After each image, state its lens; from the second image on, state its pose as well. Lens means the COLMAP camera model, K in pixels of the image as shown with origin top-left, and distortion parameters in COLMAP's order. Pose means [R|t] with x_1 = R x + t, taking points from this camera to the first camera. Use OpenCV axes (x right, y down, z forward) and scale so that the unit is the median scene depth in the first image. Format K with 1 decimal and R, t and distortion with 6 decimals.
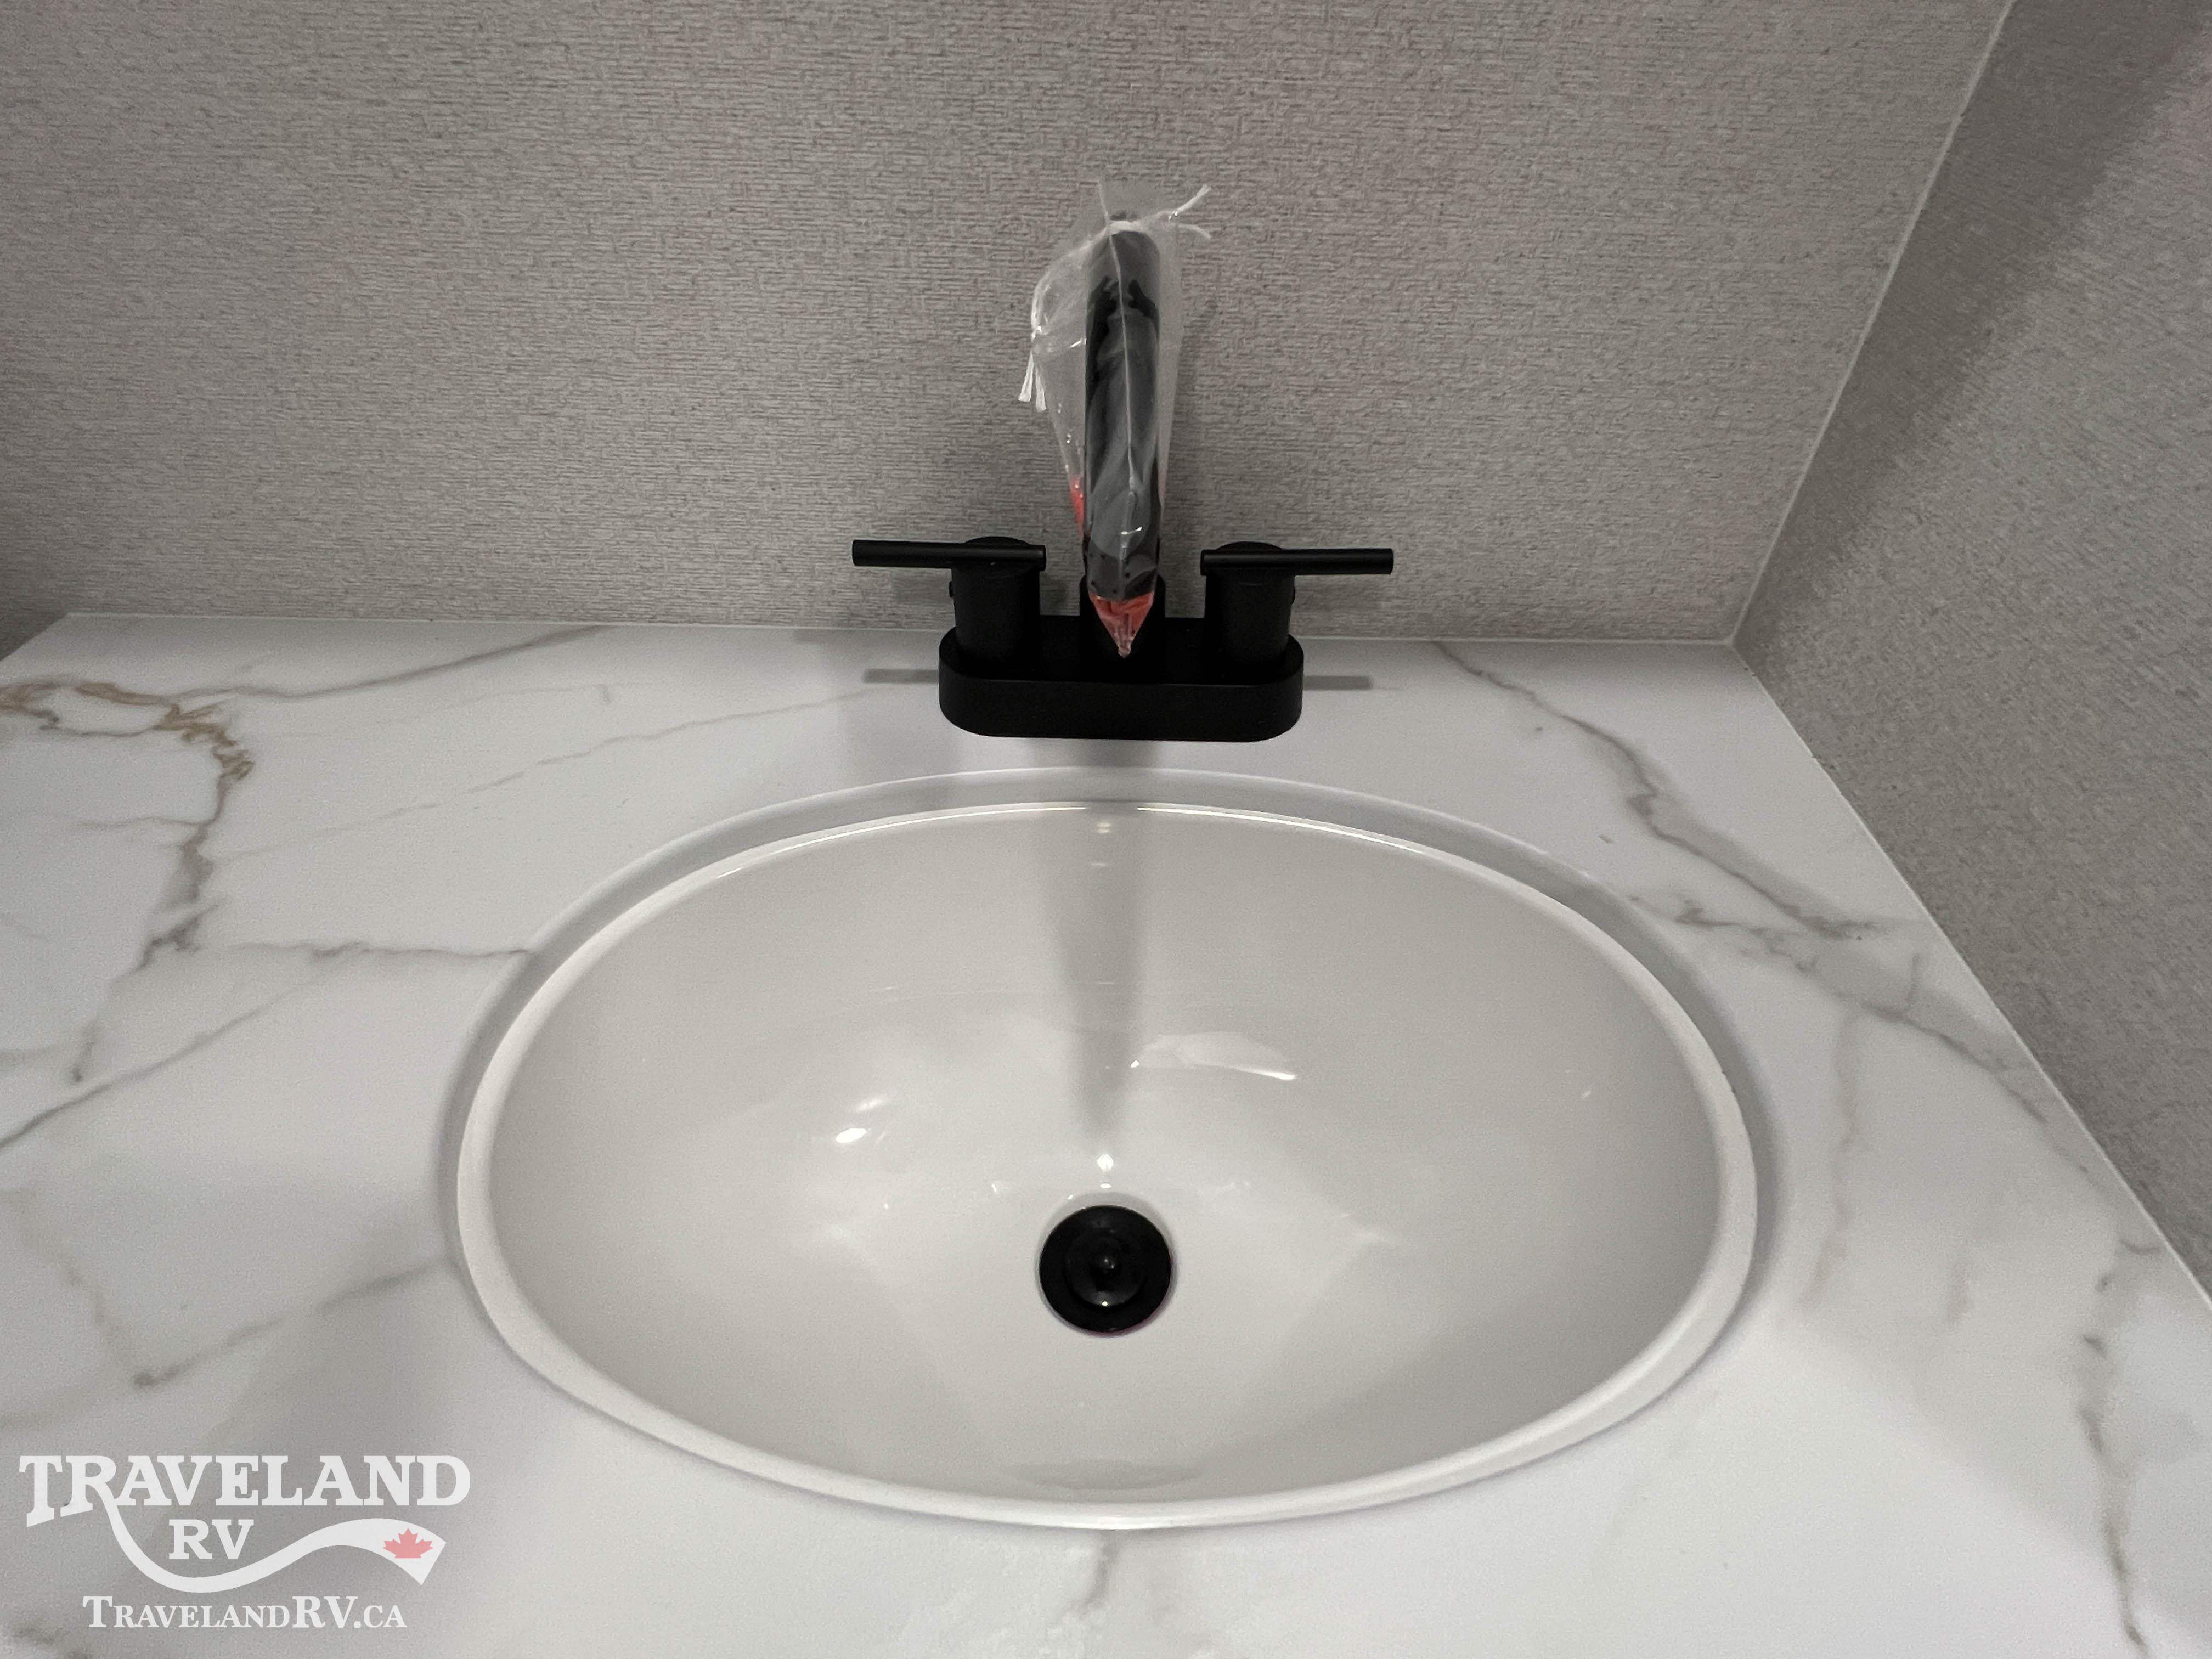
lens RADIAL K [[1095.4, 0, 1106.0], [0, 1095.4, 829.5], [0, 0, 1]] dist [-0.003348, 0.000566]
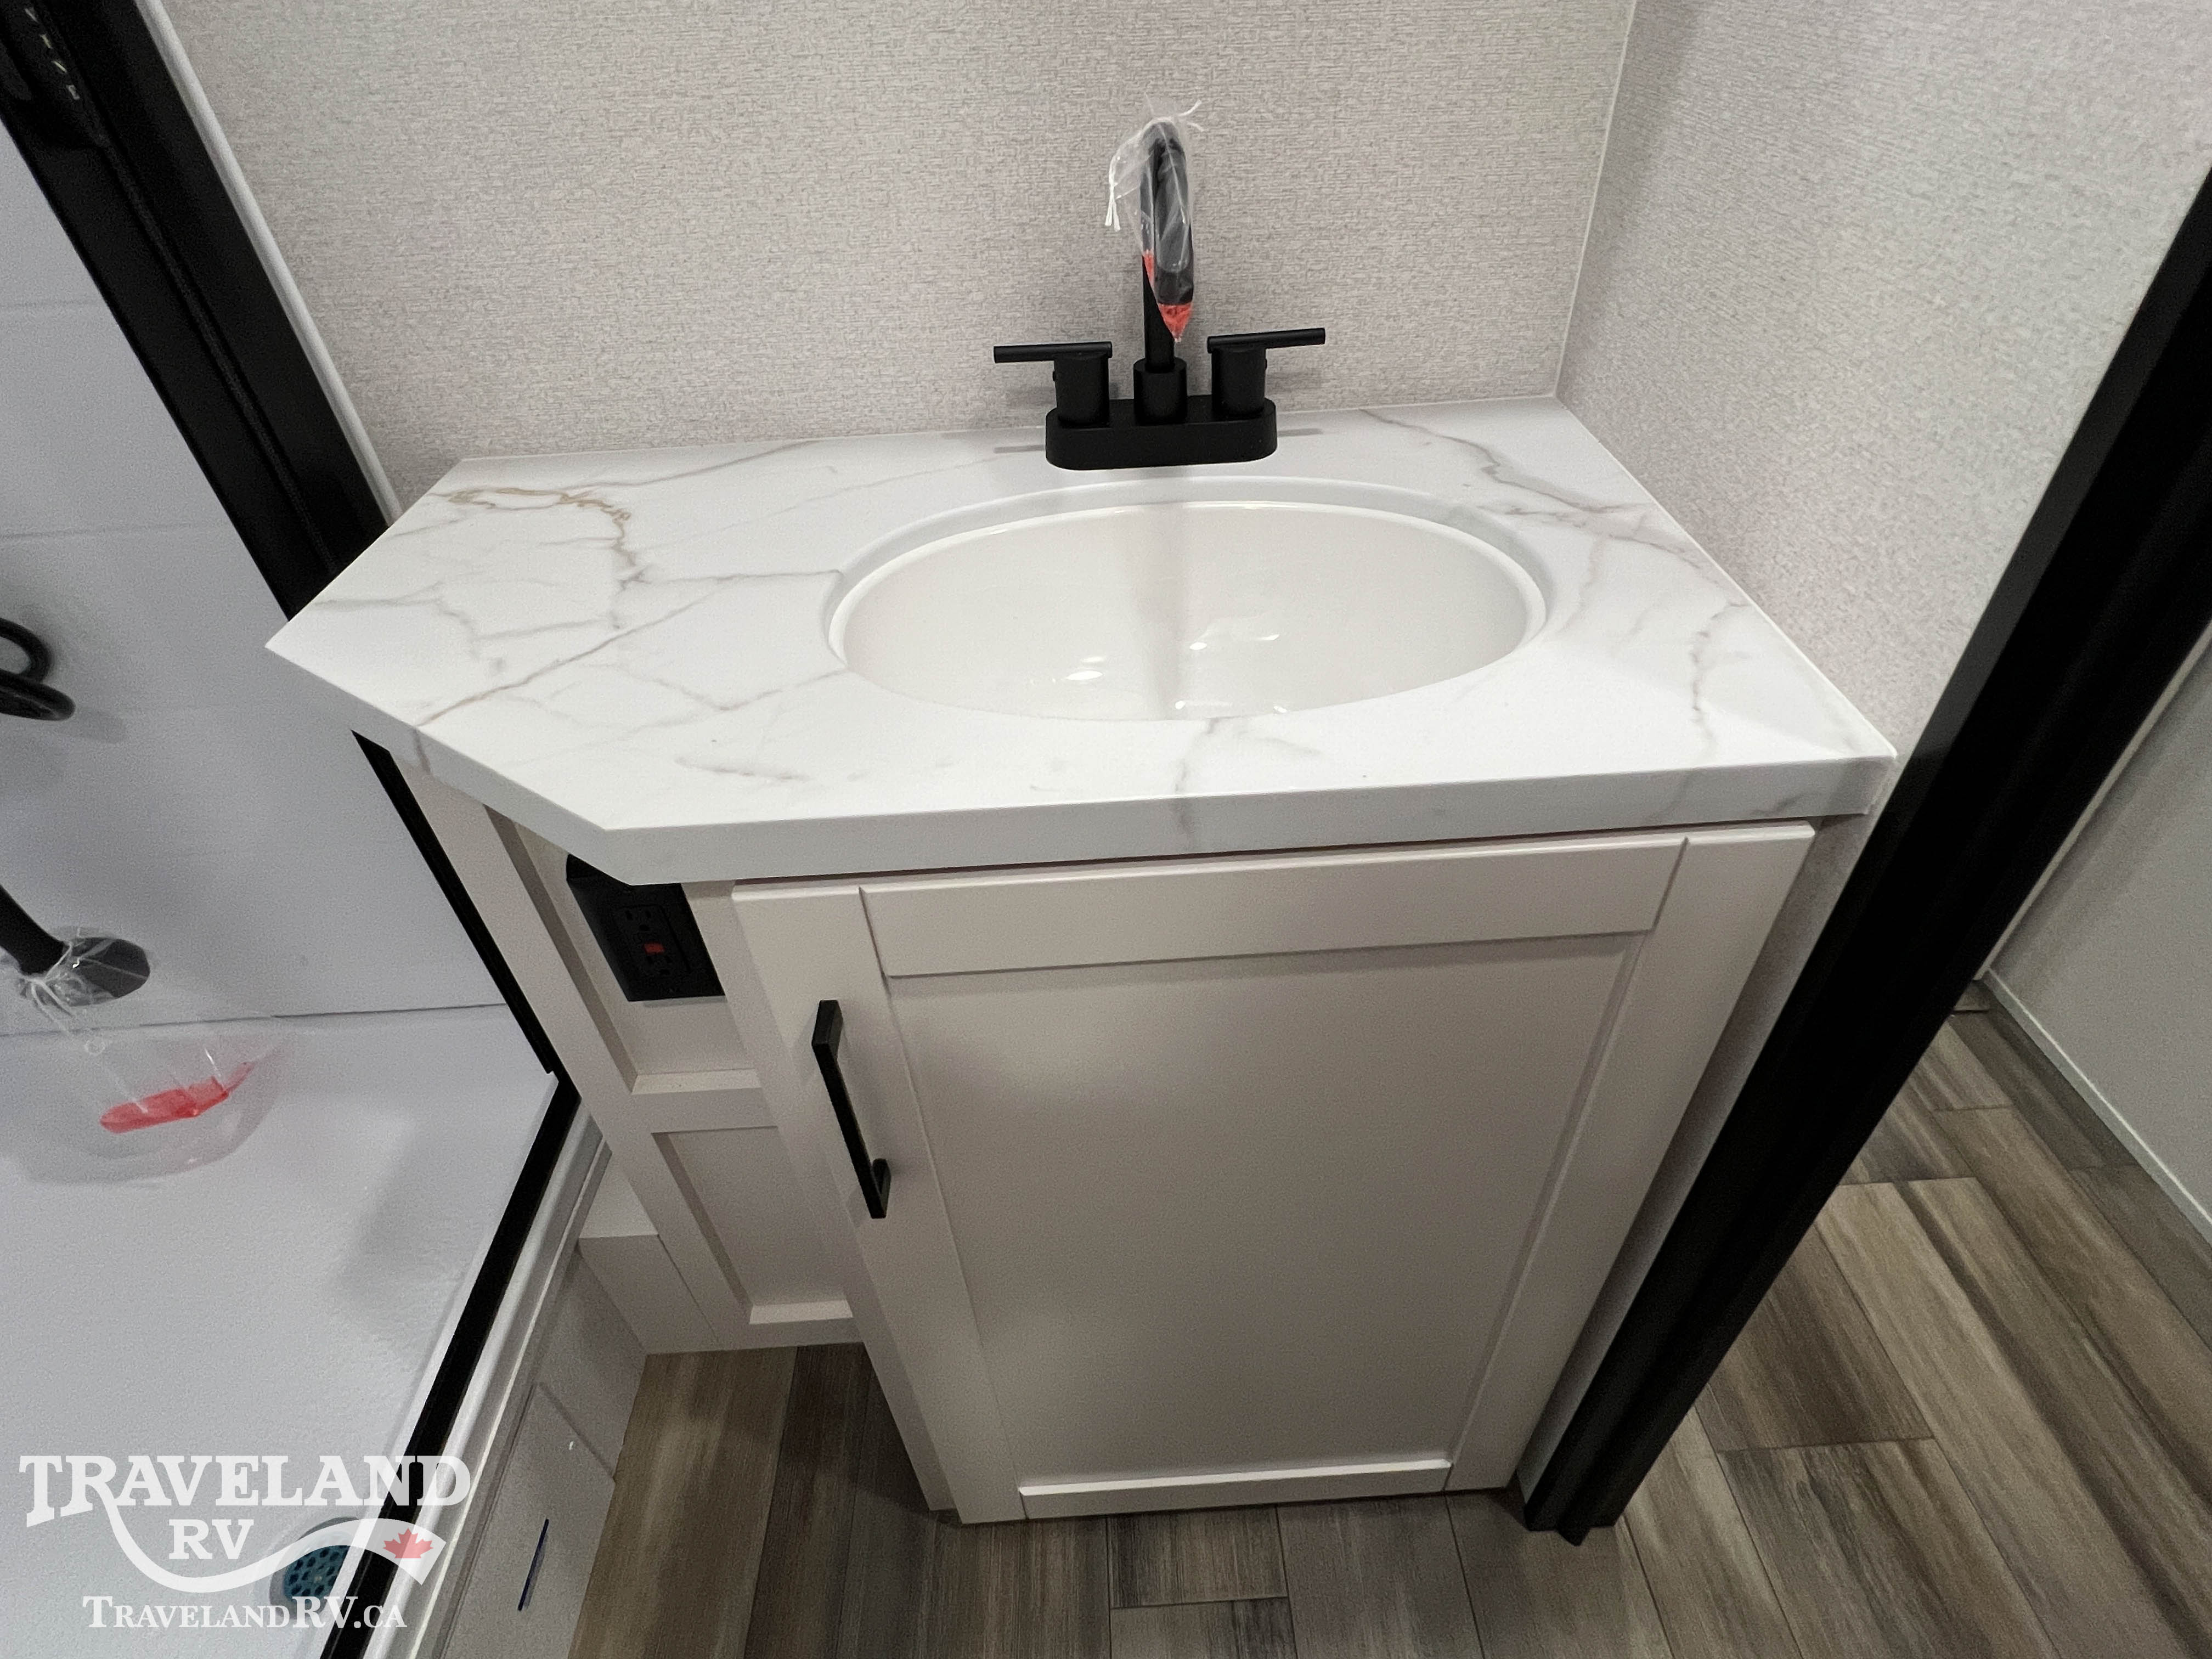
lens RADIAL K [[1095.4, 0, 1106.0], [0, 1095.4, 829.5], [0, 0, 1]] dist [-0.003348, 0.000566]
pose [[0.996946, -0.077841, 0.006337, -0.134757], [0.077971, 0.996670, -0.023882, 0.519168], [-0.004457, 0.024303, 0.999695, -0.628205]]
